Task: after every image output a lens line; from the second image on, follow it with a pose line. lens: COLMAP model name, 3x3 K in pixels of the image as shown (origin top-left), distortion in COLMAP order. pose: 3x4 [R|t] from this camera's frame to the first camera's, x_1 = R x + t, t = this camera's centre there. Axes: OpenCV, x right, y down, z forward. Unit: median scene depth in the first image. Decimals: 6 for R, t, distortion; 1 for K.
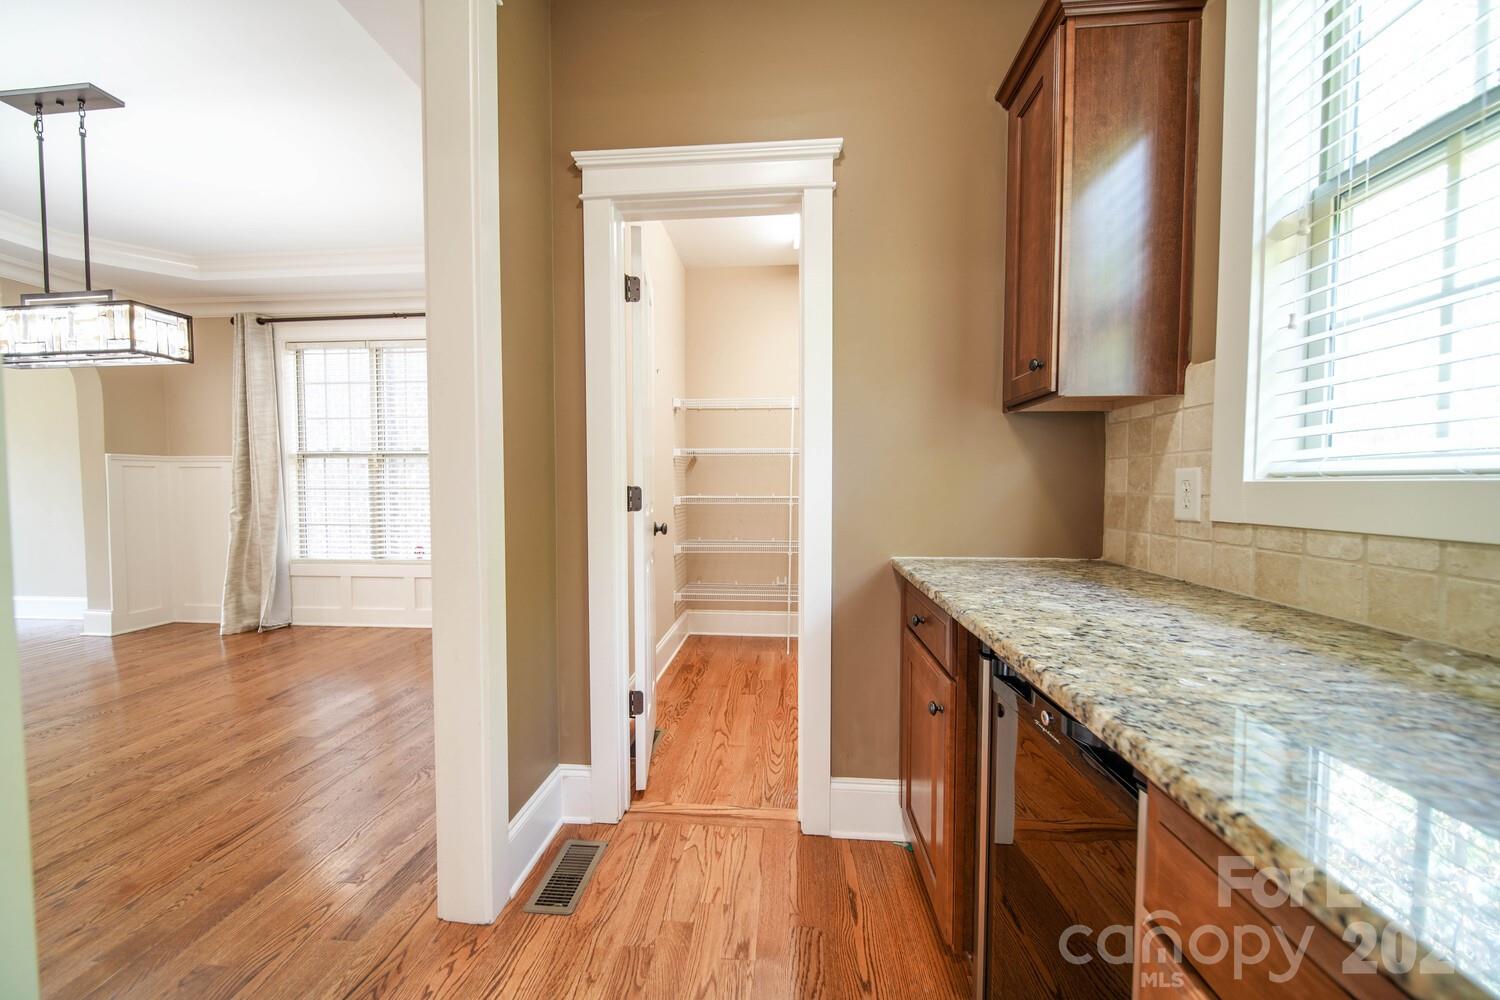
lens RADIAL K [[525.2, 0, 745.7], [0, 525.2, 503.2], [0, 0, 1]] dist [-0.001424, -0.000030]
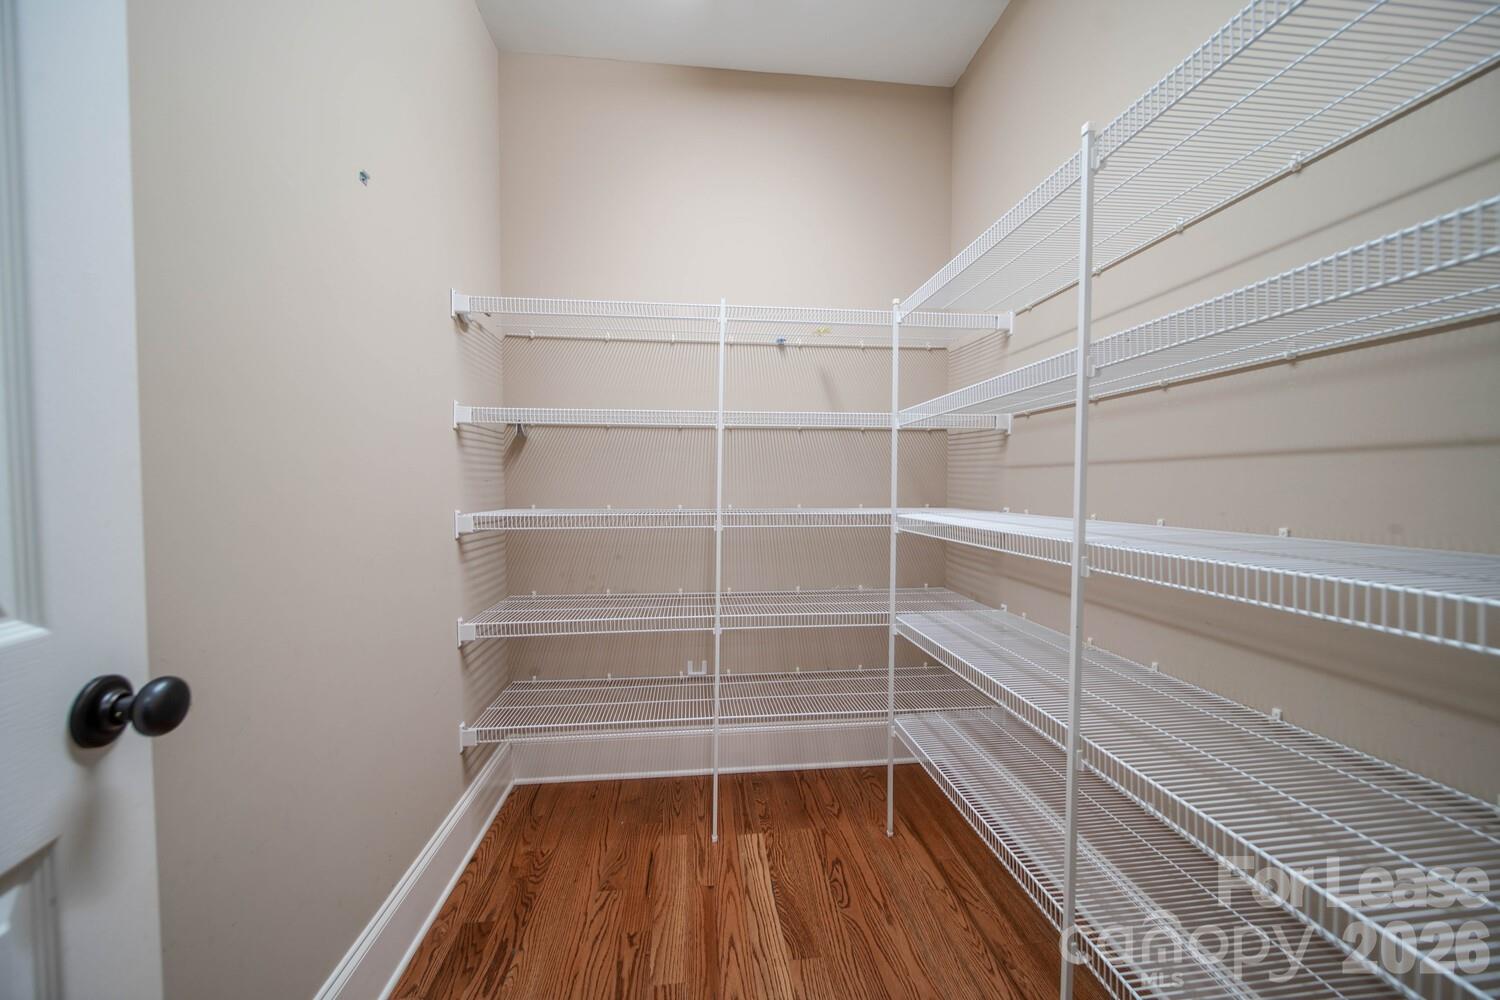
lens RADIAL K [[525.2, 0, 752.0], [0, 525.2, 498.7], [0, 0, 1]] dist [-0.001424, -0.000030]
pose [[0.982763, -0.014676, 0.184286, 0.028809], [0.014486, 0.999892, 0.002378, -0.022074], [-0.184301, 0.000333, 0.982870, 0.512385]]
